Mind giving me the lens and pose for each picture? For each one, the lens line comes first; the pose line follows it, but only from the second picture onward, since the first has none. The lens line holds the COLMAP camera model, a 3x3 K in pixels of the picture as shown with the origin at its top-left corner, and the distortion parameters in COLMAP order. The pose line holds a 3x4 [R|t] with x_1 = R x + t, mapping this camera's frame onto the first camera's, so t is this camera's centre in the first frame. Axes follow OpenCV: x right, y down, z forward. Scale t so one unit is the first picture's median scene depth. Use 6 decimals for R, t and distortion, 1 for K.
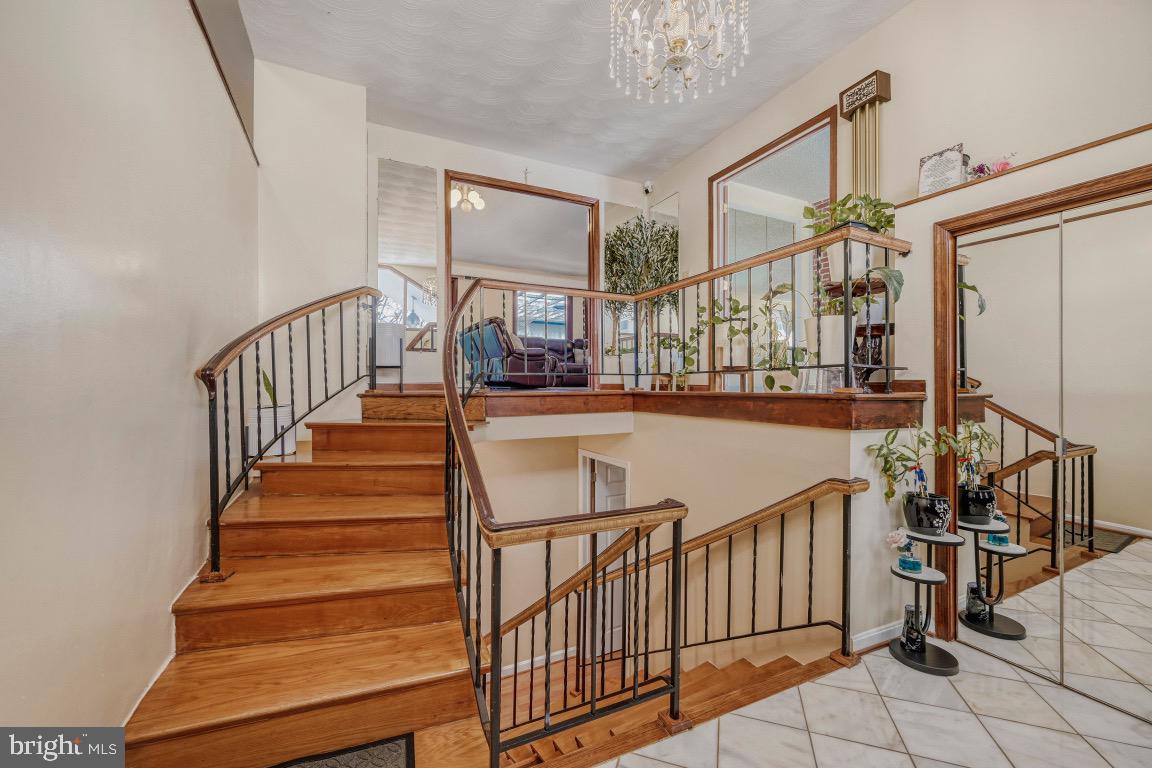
lens RADIAL K [[460.1, 0, 573.7], [0, 460.1, 380.8], [0, 0, 1]] dist [0.000480, -0.000319]
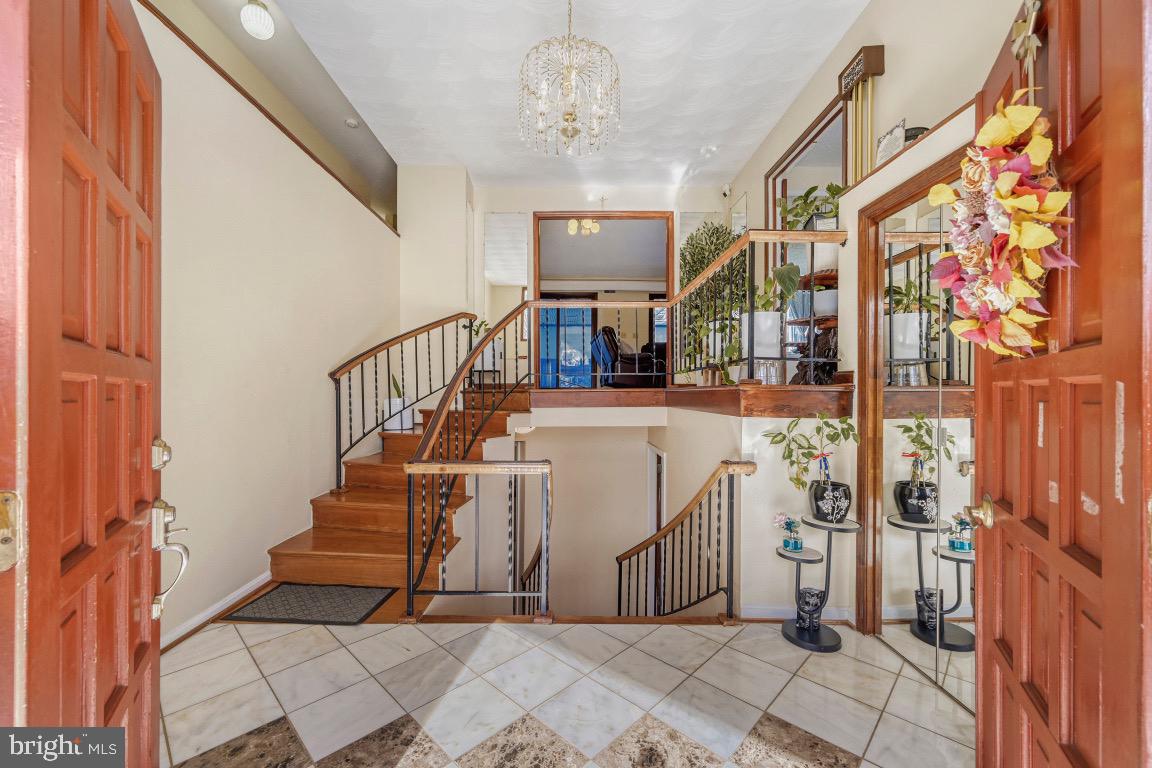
lens RADIAL K [[460.1, 0, 575.1], [0, 460.1, 389.6], [0, 0, 1]] dist [0.000480, -0.000319]
pose [[0.903265, -0.001591, -0.429080, 0.656625], [0.004106, 0.999979, 0.004934, 0.031820], [0.429064, -0.006219, 0.903253, -0.148461]]
